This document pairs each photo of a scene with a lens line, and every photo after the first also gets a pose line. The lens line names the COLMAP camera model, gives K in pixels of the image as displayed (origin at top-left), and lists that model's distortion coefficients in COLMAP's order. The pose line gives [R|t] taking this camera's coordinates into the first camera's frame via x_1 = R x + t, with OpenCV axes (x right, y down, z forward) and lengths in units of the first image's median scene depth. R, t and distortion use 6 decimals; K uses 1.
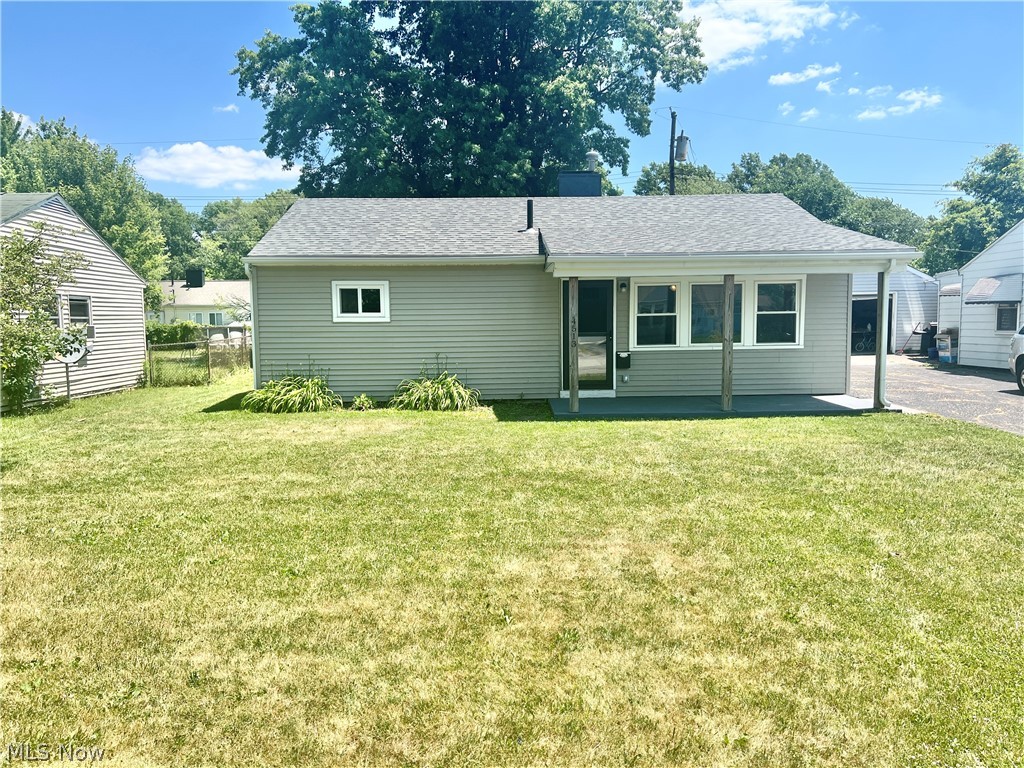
lens RADIAL K [[789.6, 0, 512.0], [0, 789.6, 384.0], [0, 0, 1]] dist [0.047674, 0.000611]
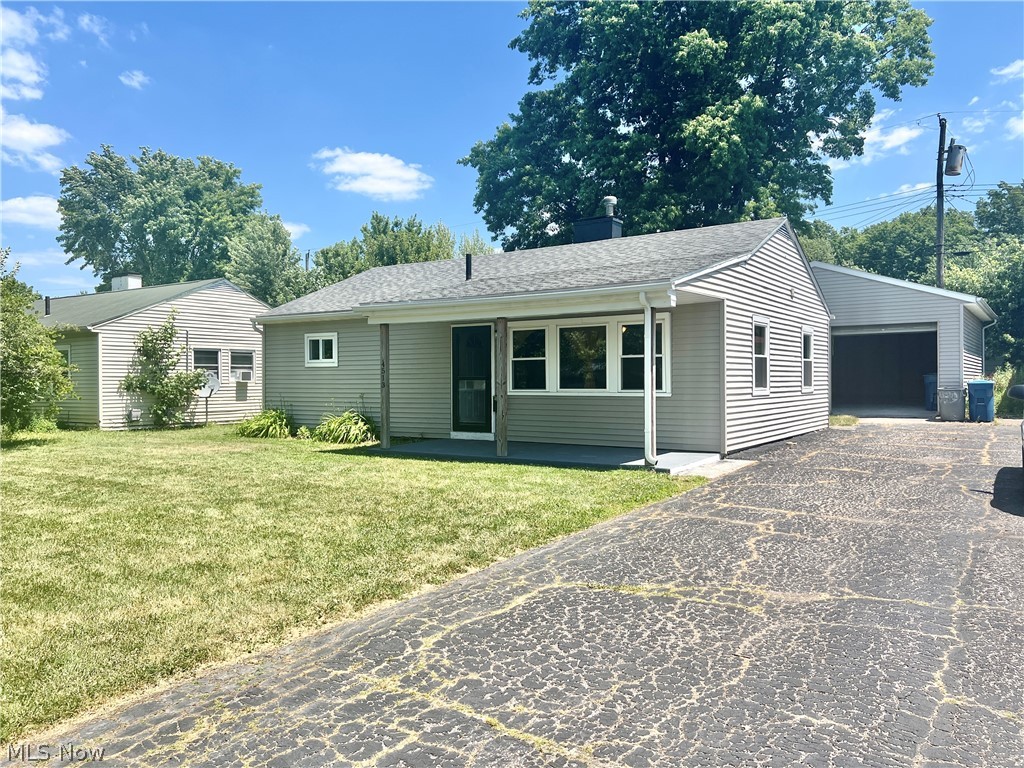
lens RADIAL K [[789.6, 0, 512.0], [0, 789.6, 384.0], [0, 0, 1]] dist [0.047674, 0.000611]
pose [[0.818533, 0.010664, -0.574360, 0.733786], [-0.048971, 0.997483, -0.051270, -0.004895], [0.572368, 0.070093, 0.816996, 0.183553]]
